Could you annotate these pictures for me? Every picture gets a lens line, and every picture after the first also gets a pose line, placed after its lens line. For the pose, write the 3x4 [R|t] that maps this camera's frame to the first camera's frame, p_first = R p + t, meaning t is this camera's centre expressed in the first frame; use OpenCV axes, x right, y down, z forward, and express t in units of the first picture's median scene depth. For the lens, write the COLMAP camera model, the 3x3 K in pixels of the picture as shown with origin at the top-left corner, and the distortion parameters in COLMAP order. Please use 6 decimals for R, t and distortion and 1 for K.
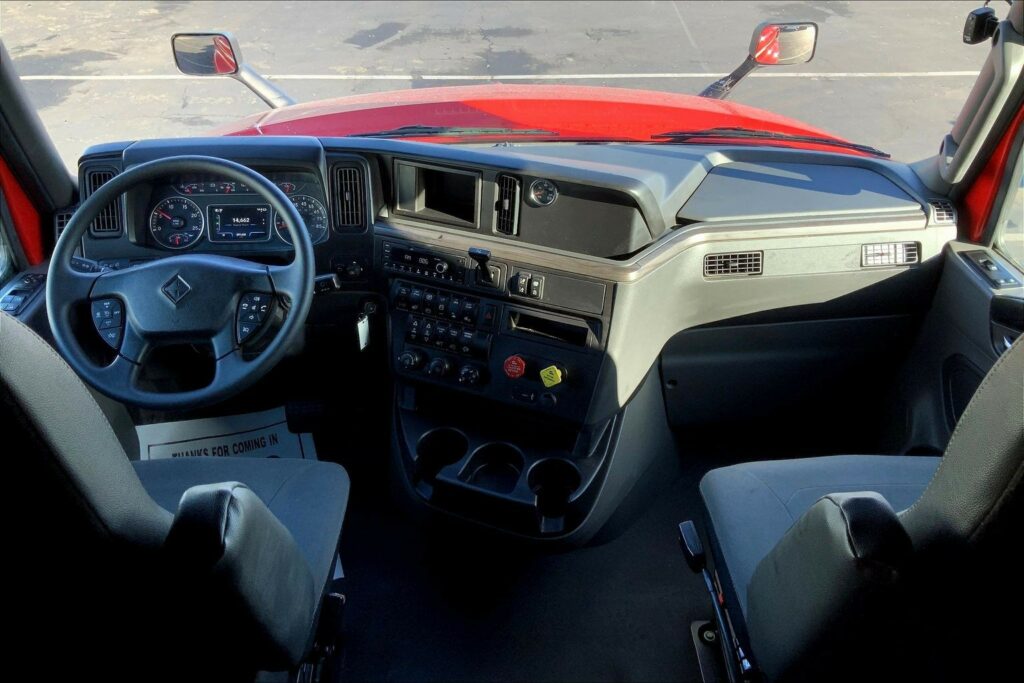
lens RADIAL K [[839.5, 0, 511.7], [0, 839.5, 290.8], [0, 0, 1]] dist [0.099167, -0.238040]
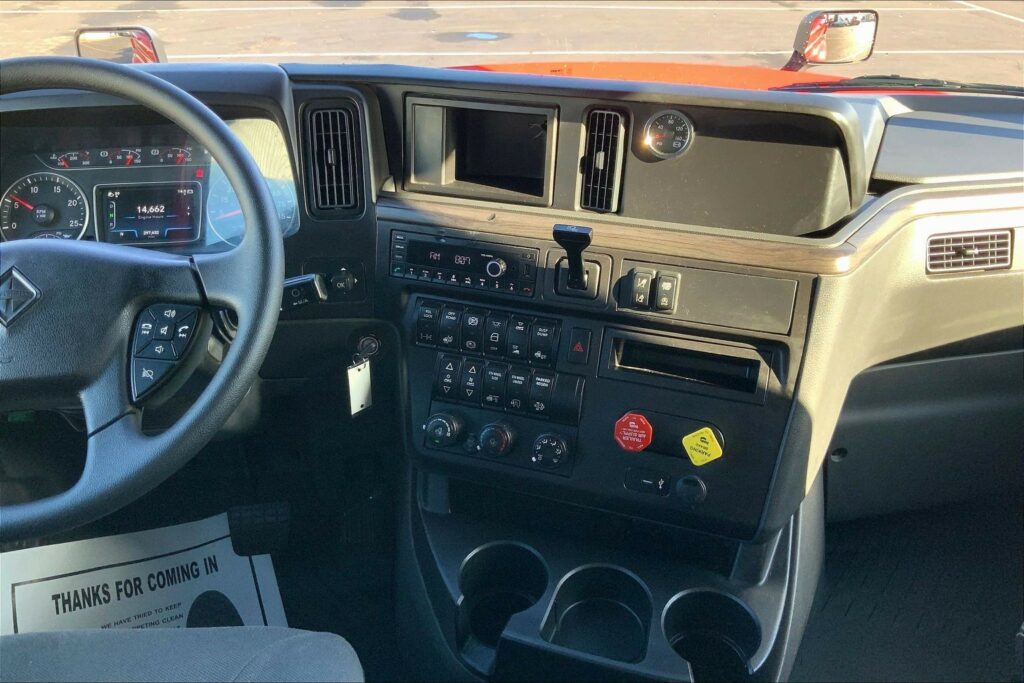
lens RADIAL K [[852.2, 0, 510.7], [0, 852.2, 314.1], [0, 0, 1]] dist [0.106308, -0.248190]
pose [[0.997833, -0.030025, 0.058547, -0.107301], [0.033899, 0.997221, -0.066343, 0.043787], [-0.056393, 0.068184, 0.996078, 0.398997]]
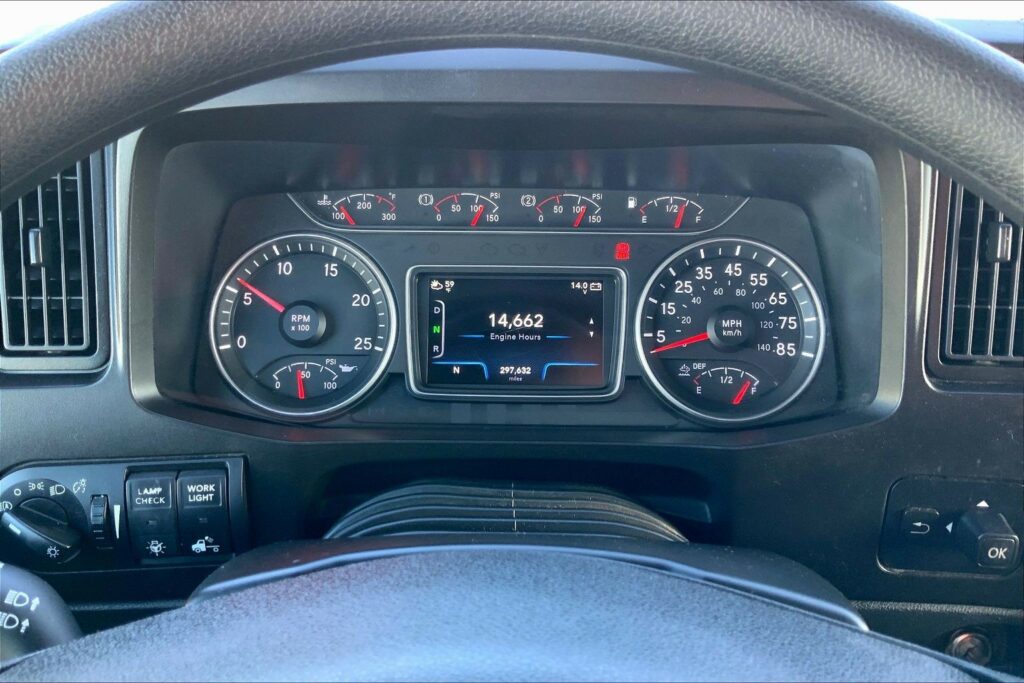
lens RADIAL K [[849.2, 0, 512.0], [0, 849.2, 341.5], [0, 0, 1]] dist [0.013270, -0.046177]
pose [[0.998082, 0.033371, -0.052139, -0.325433], [-0.035093, 0.998857, -0.032453, -0.071155], [0.050996, 0.034221, 0.998112, 0.754626]]
